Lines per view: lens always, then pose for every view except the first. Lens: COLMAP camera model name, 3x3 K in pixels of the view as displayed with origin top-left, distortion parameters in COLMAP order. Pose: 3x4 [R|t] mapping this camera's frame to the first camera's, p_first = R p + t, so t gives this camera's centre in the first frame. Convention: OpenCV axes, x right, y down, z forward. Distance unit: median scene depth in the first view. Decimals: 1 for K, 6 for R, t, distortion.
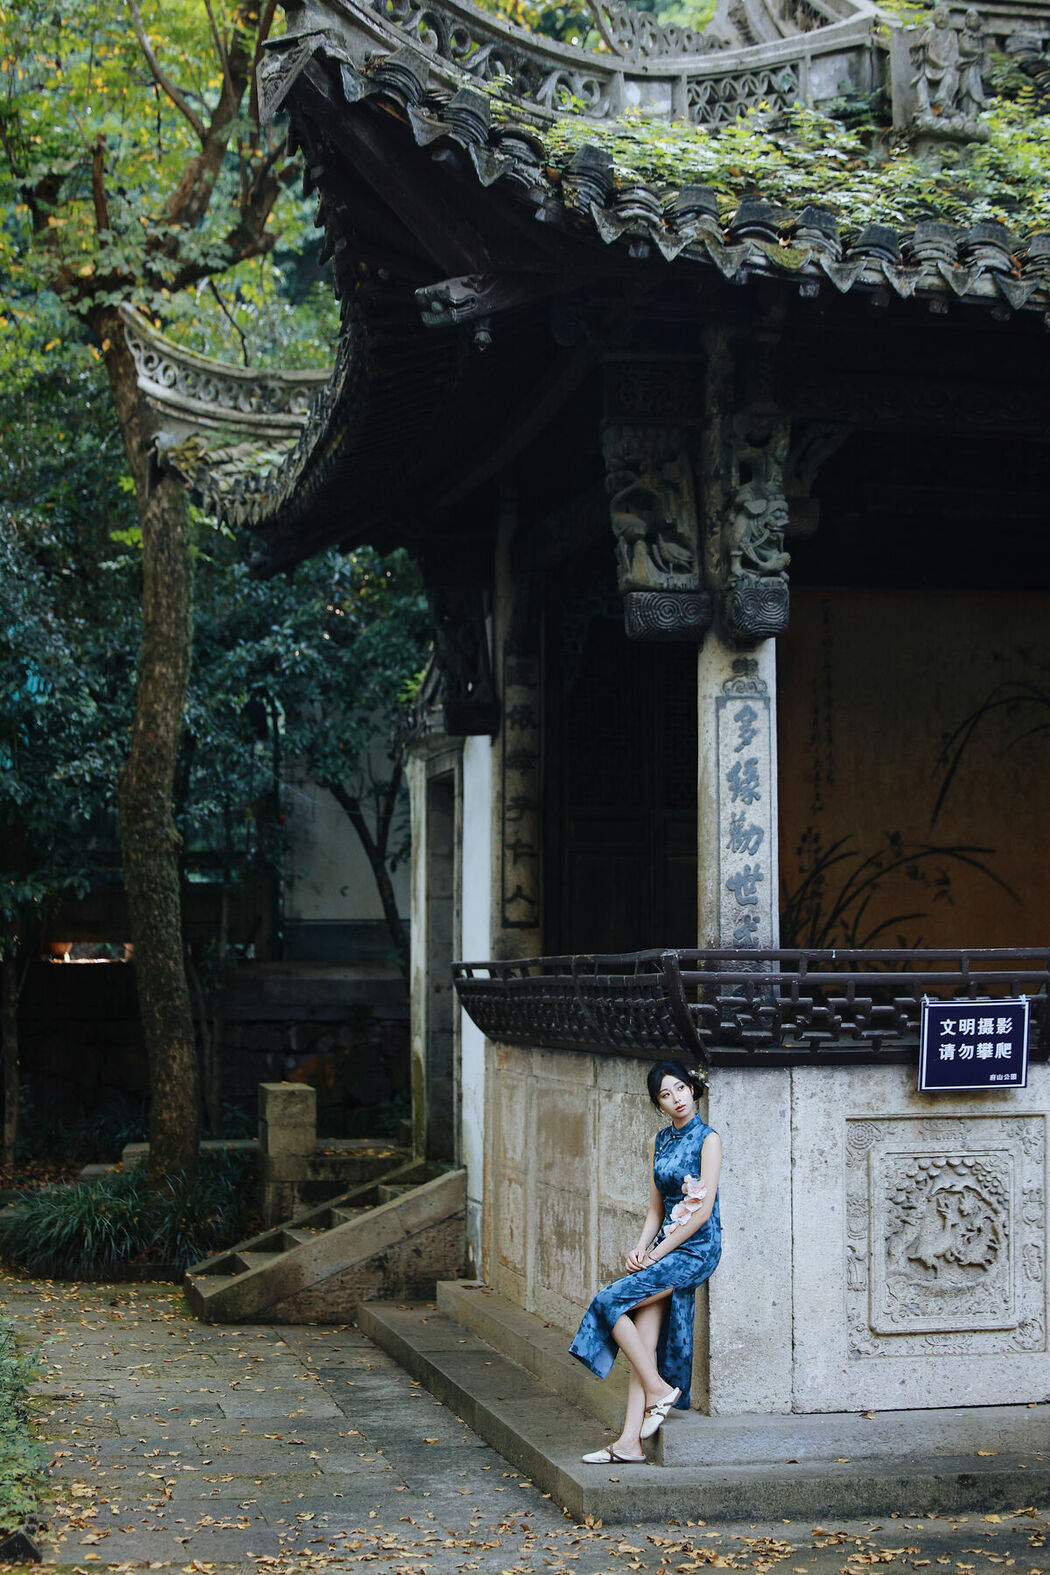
lens RADIAL K [[3130.9, 0, 527.5], [0, 3130.9, 788.6], [0, 0, 1]] dist [-0.163167, 0.000000]
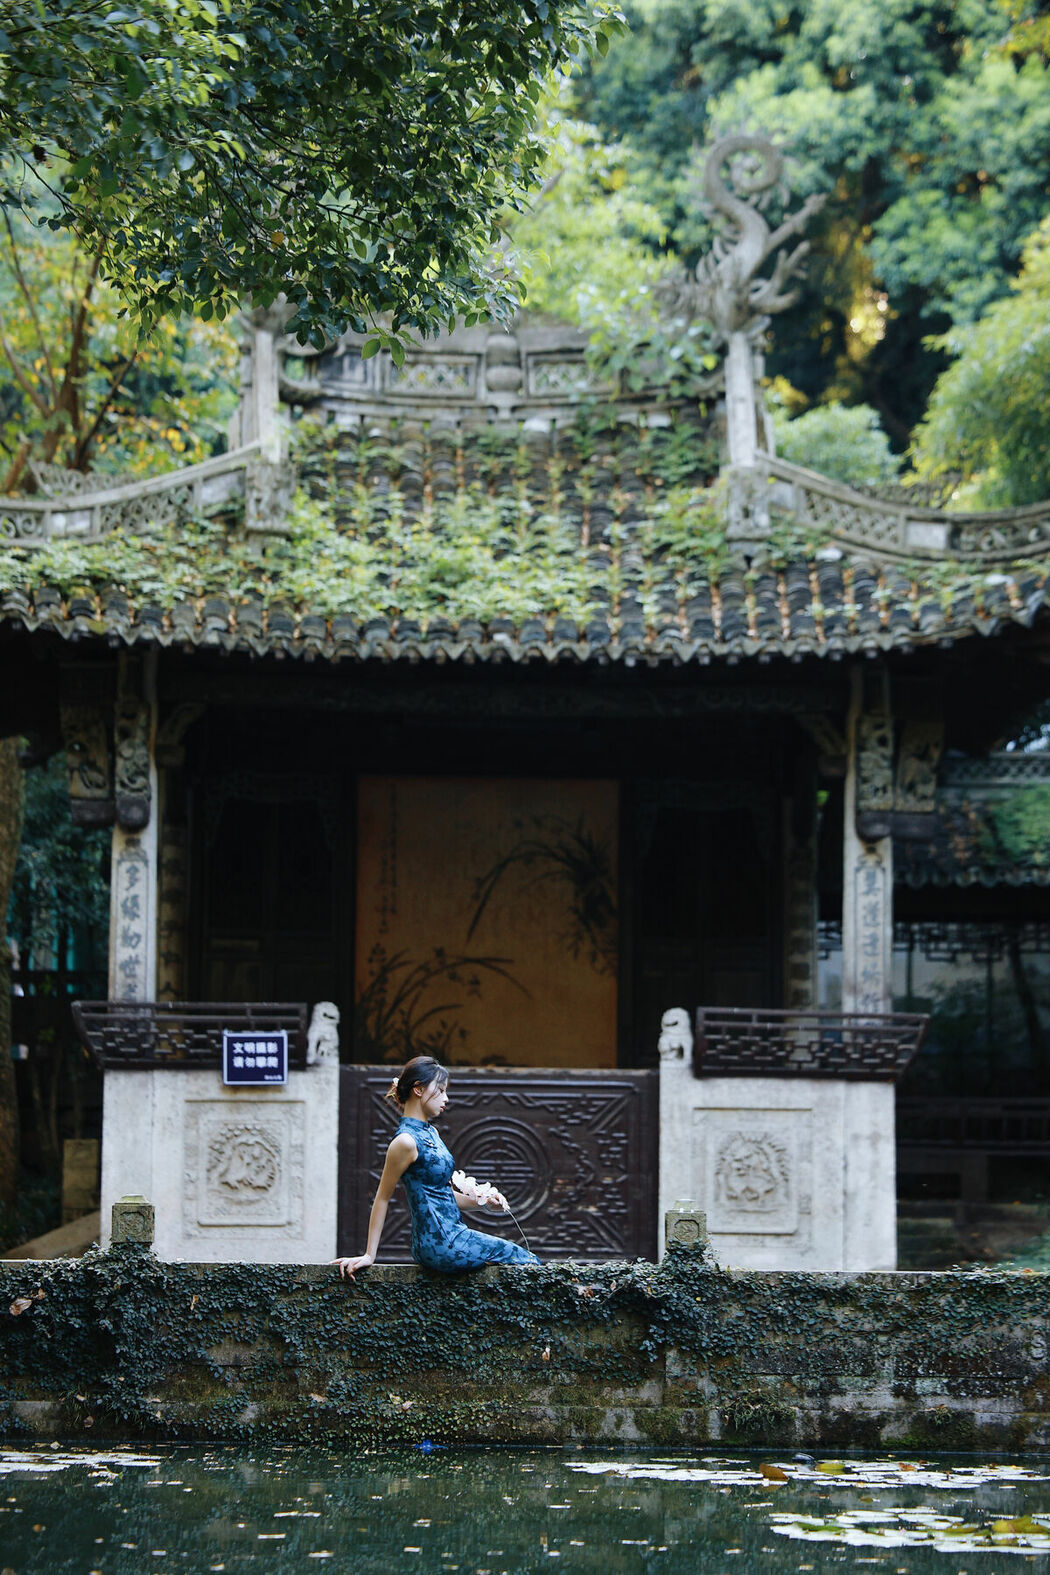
lens RADIAL K [[4455.3, 0, 530.4], [0, 4455.3, 784.4], [0, 0, 1]] dist [0.119281, 0.000000]
pose [[0.989038, -0.001298, -0.147655, 0.663570], [-0.003957, 0.999369, -0.035285, 0.016135], [0.147608, 0.035482, 0.988409, -1.451808]]
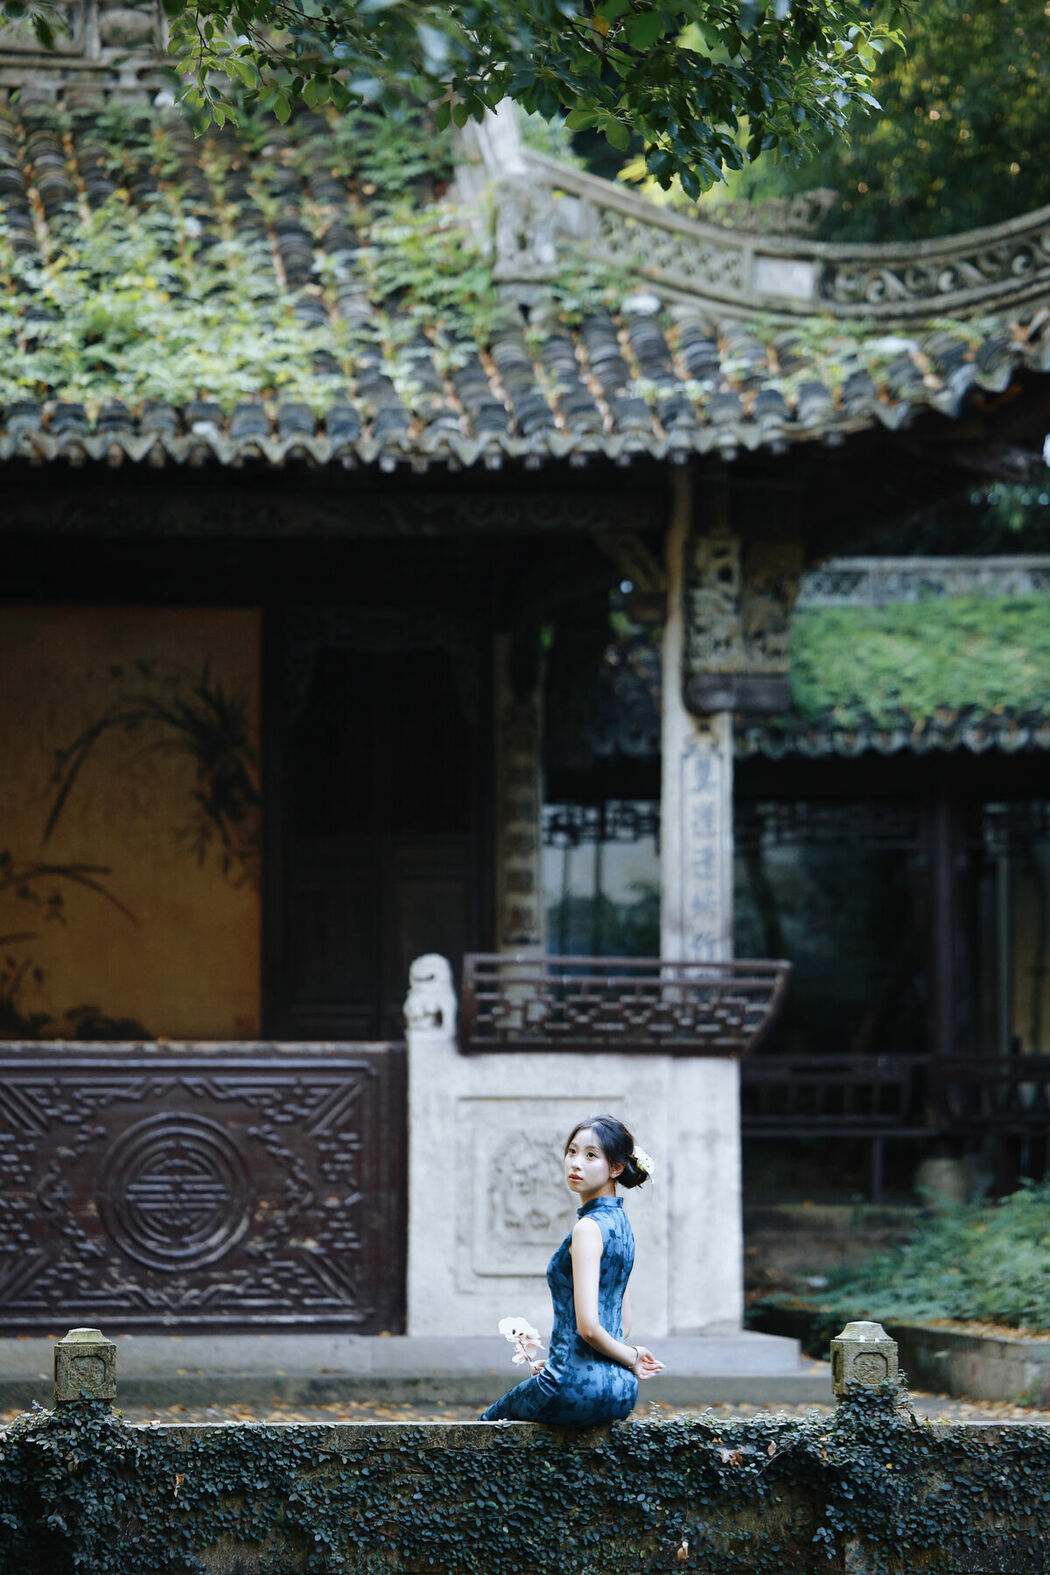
lens RADIAL K [[6428.0, 0, 522.6], [0, 6428.0, 786.6], [0, 0, 1]] dist [0.763173, 0.000000]
pose [[0.999981, 0.000915, -0.006095, 0.424514], [-0.000851, 0.999946, 0.010365, -0.039951], [0.006104, -0.010360, 0.999928, -1.492195]]
